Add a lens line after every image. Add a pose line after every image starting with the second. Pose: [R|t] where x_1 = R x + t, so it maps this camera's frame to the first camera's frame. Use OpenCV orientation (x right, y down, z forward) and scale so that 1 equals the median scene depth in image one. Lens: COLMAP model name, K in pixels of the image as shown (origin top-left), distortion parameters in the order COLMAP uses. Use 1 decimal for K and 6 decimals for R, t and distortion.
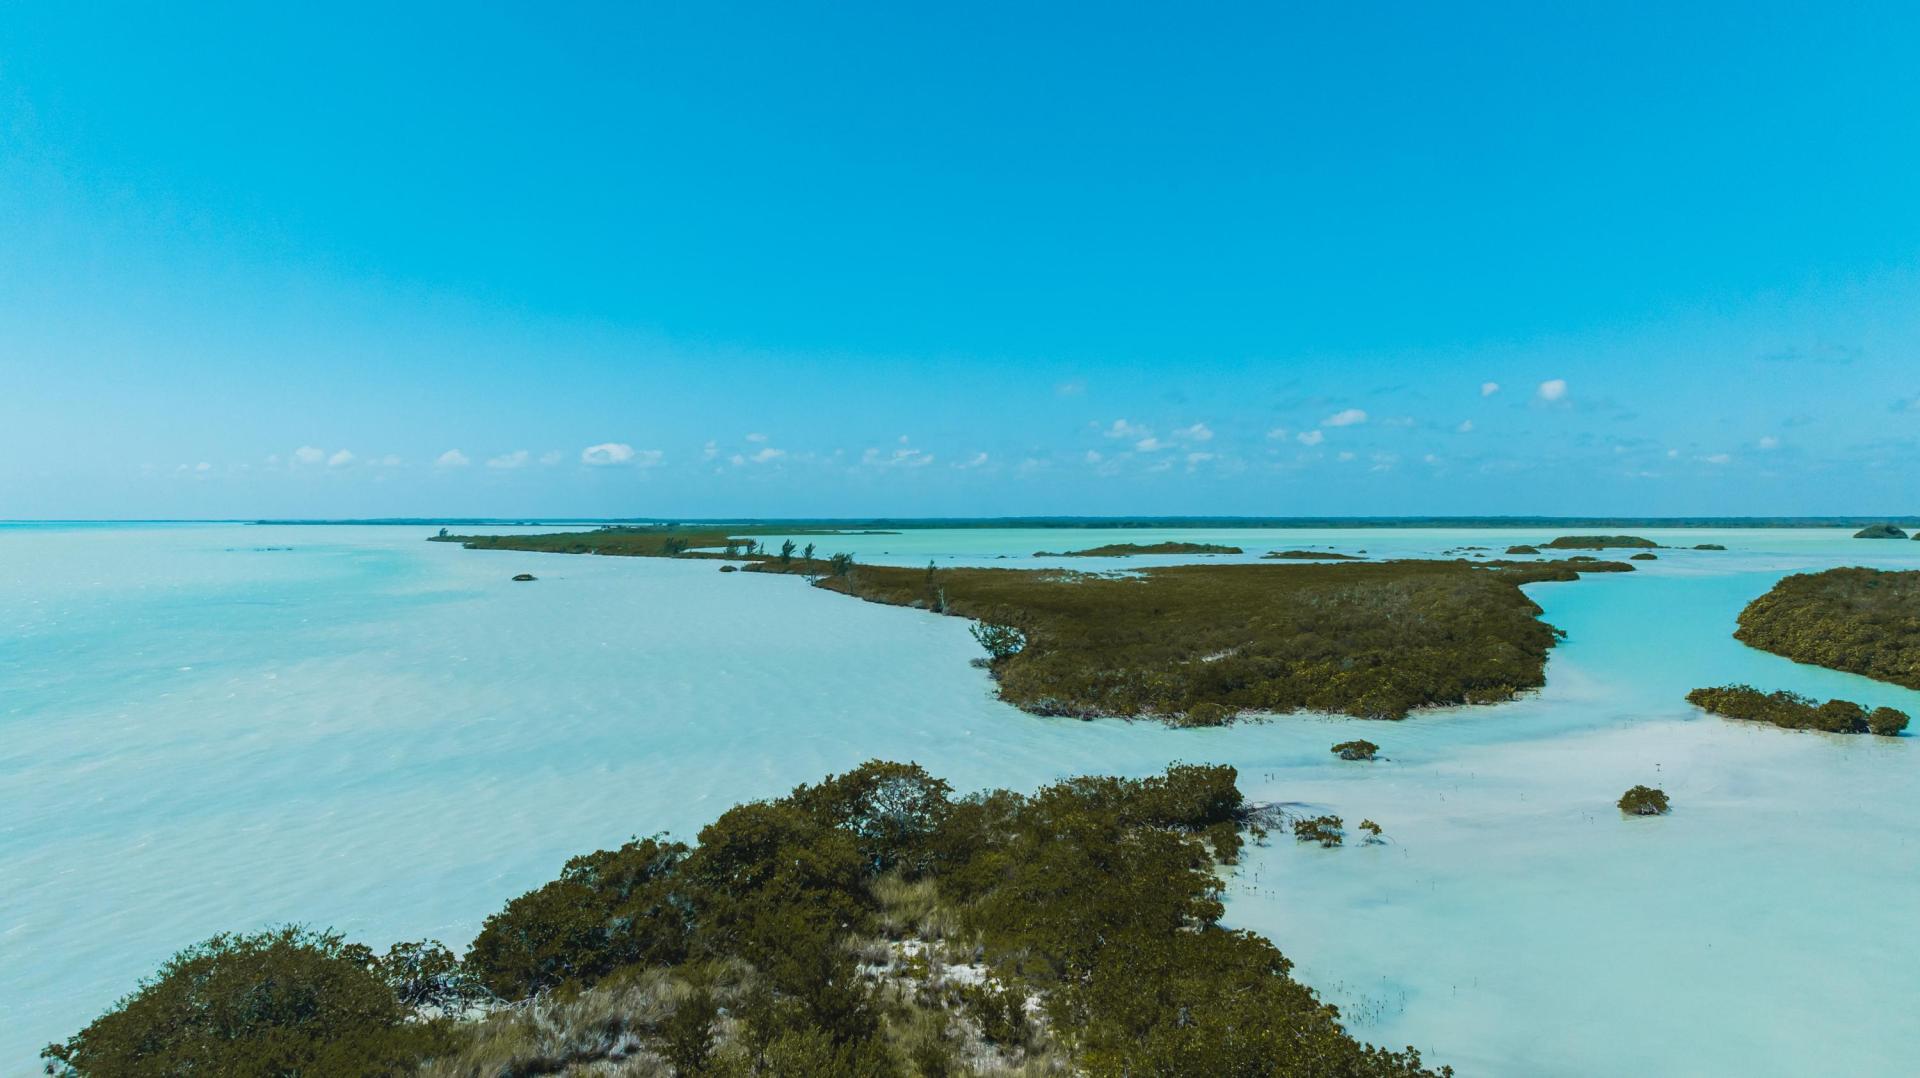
lens RADIAL K [[1353.6, 0, 971.4], [0, 1353.6, 555.4], [0, 0, 1]] dist [-0.037557, 0.041110]
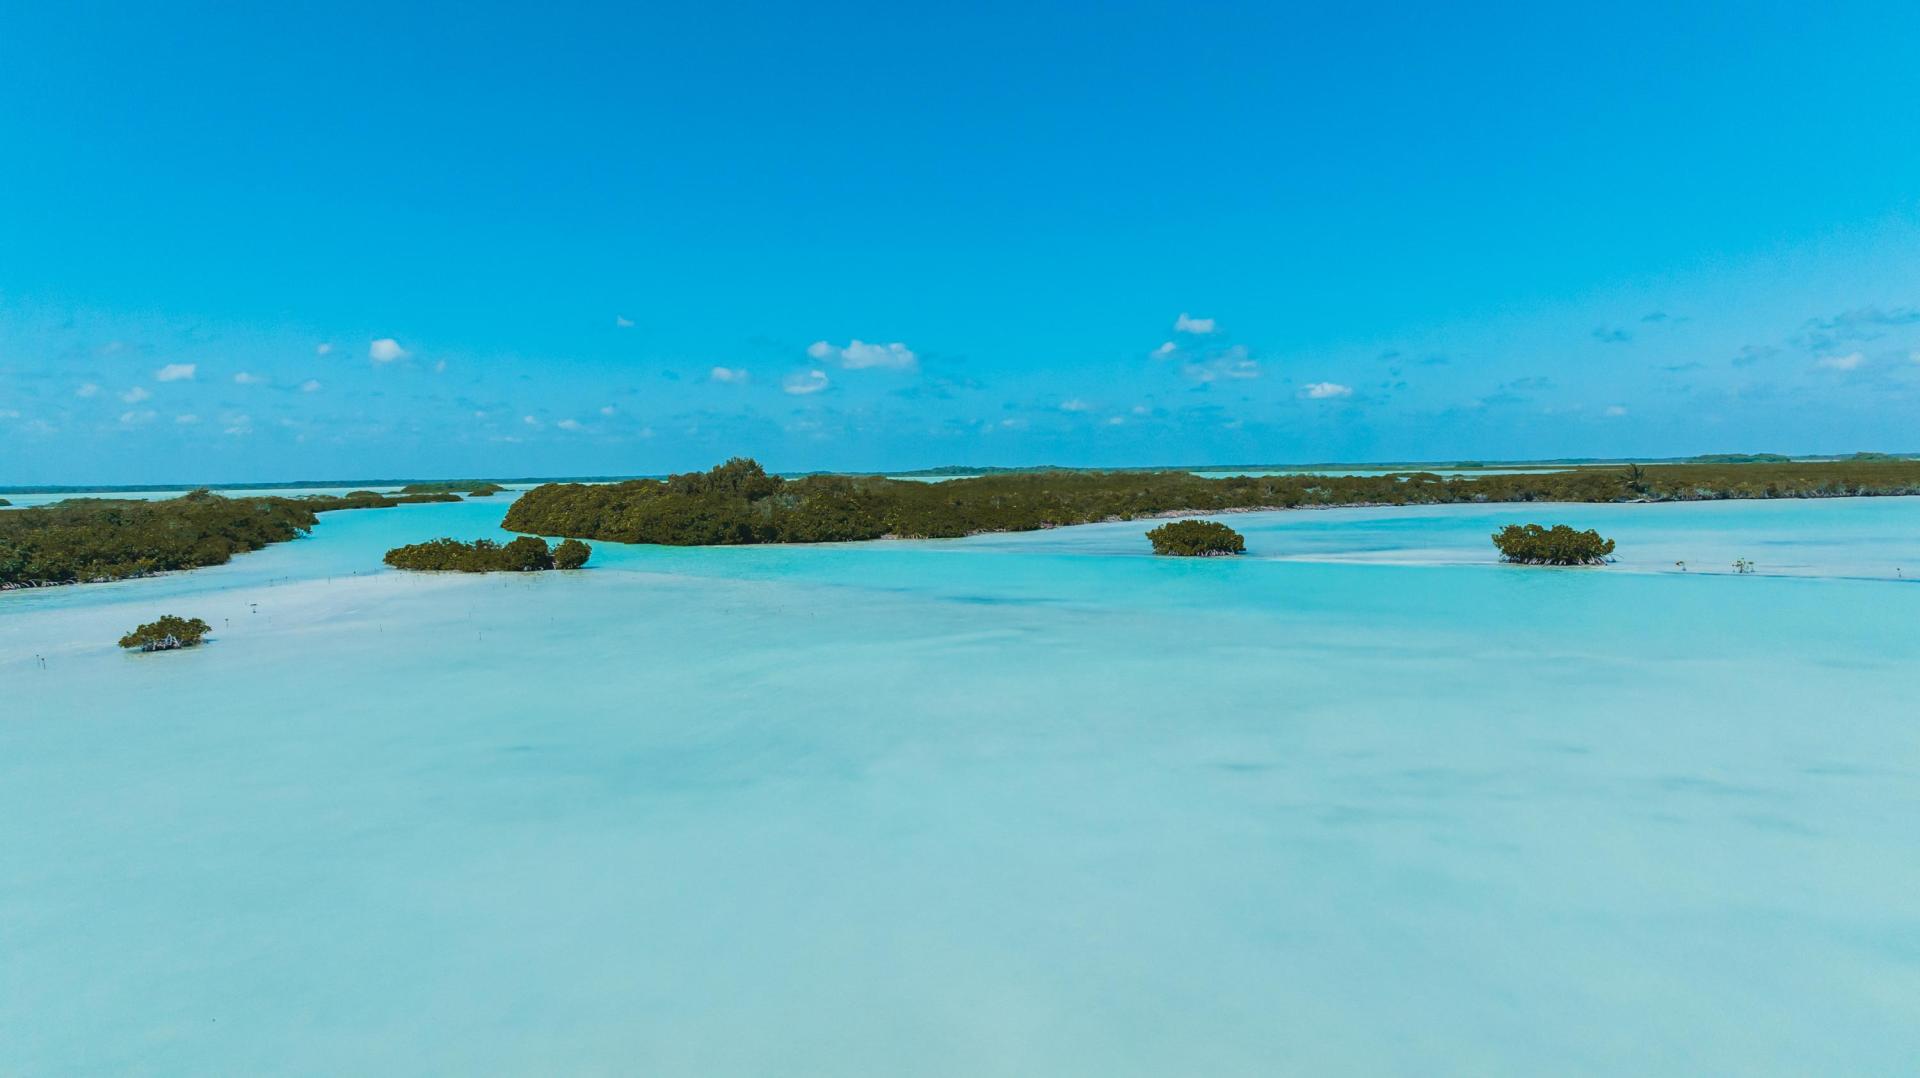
lens RADIAL K [[1353.6, 0, 958.9], [0, 1353.6, 550.8], [0, 0, 1]] dist [-0.037557, 0.041110]
pose [[0.709845, -0.053895, 0.702293, 0.180744], [0.041827, 0.998534, 0.034353, 0.078432], [-0.703115, 0.004989, 0.711059, 0.136813]]
